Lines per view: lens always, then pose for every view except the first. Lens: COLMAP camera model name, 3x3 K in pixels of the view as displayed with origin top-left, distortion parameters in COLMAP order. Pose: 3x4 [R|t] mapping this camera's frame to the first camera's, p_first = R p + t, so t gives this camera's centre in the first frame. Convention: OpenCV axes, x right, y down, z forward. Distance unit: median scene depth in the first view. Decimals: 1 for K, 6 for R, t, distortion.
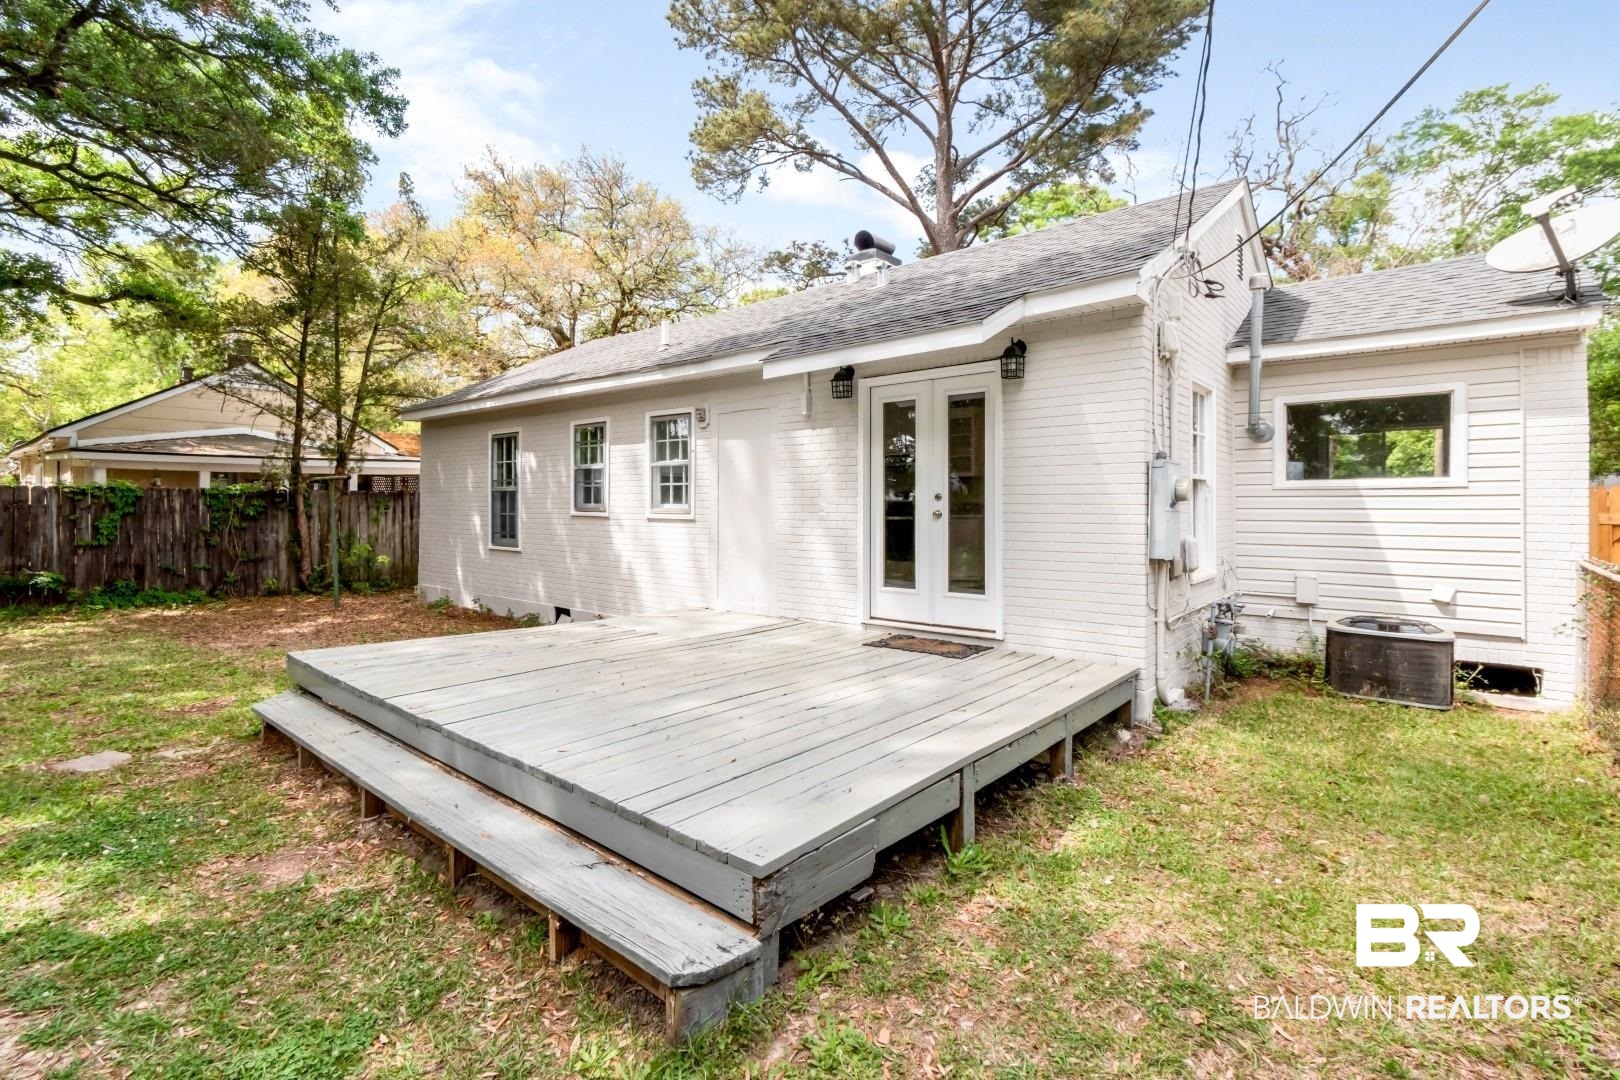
lens RADIAL K [[734.9, 0, 799.5], [0, 734.9, 495.0], [0, 0, 1]] dist [0.003370, -0.003107]
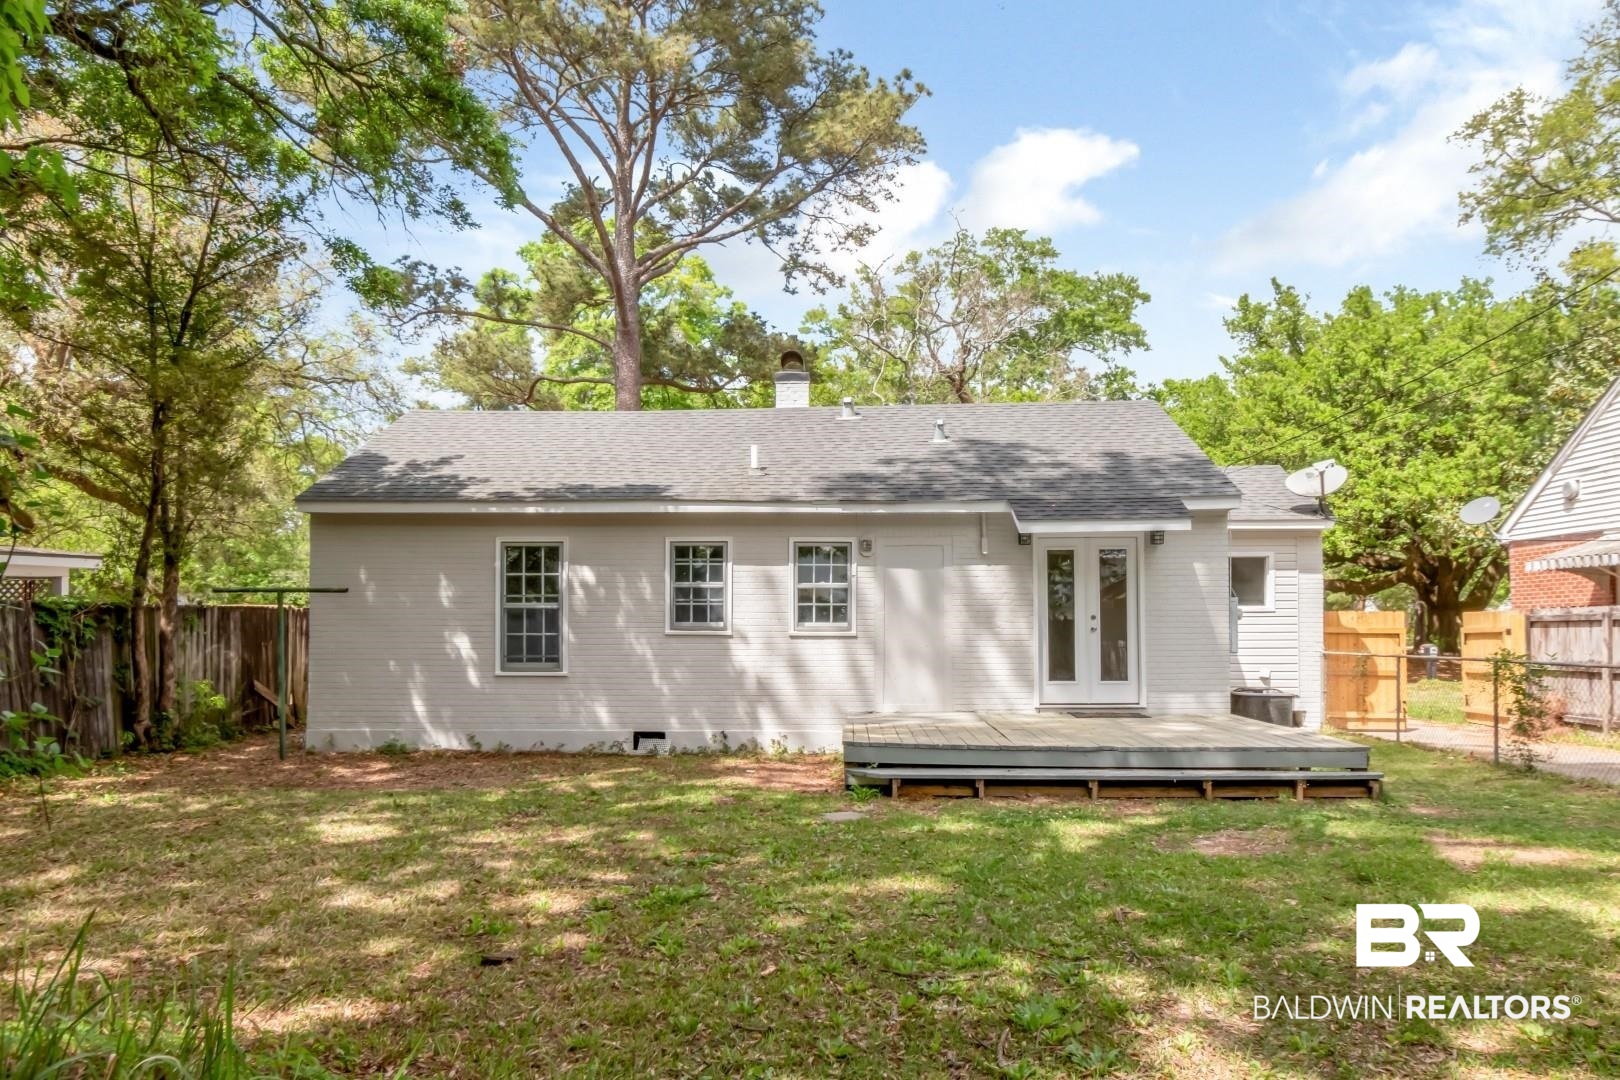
lens RADIAL K [[1102.2, 0, 785.9], [0, 1102.2, 605.3], [0, 0, 1]] dist [-0.007914, -0.001205]
pose [[0.790676, 0.005527, 0.612209, -1.098970], [-0.005384, 0.999983, -0.002074, -0.009163], [-0.612211, -0.001657, 0.790693, -0.249213]]
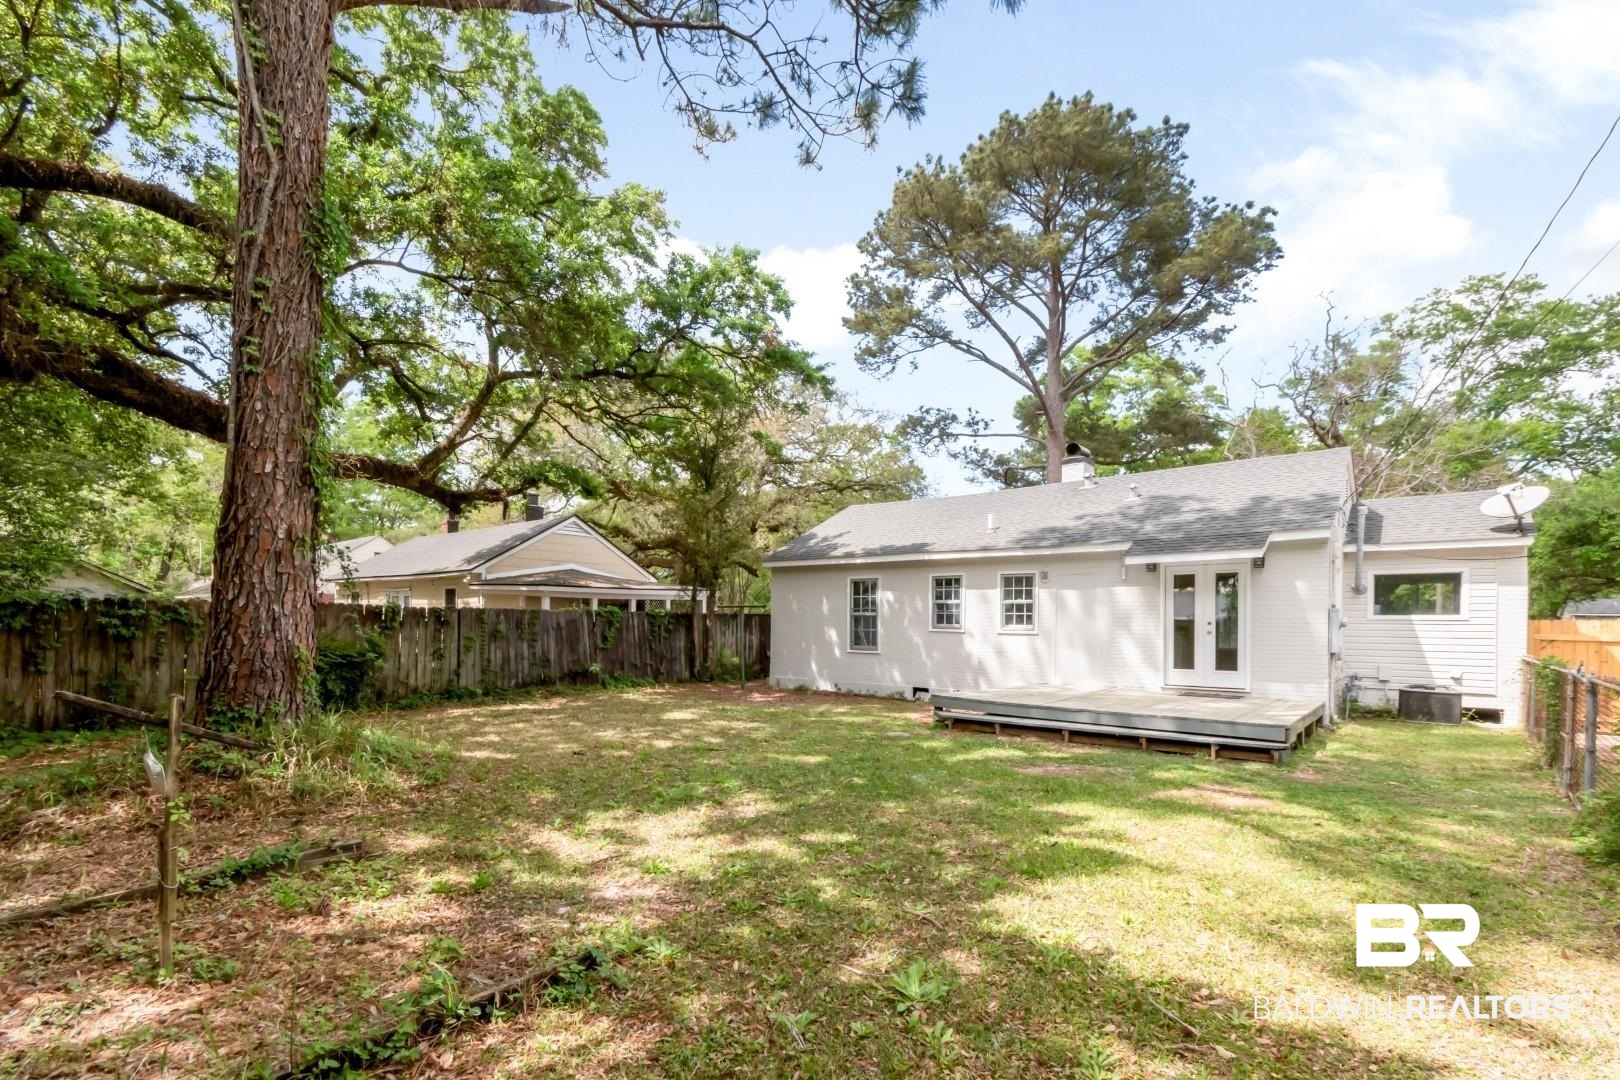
lens RADIAL K [[734.9, 0, 812.4], [0, 734.9, 625.6], [0, 0, 1]] dist [0.003370, -0.003107]
pose [[0.999827, 0.006669, 0.017342, -0.614402], [-0.007003, 0.999790, 0.019279, -0.015169], [-0.017210, -0.019398, 0.999664, -0.653061]]
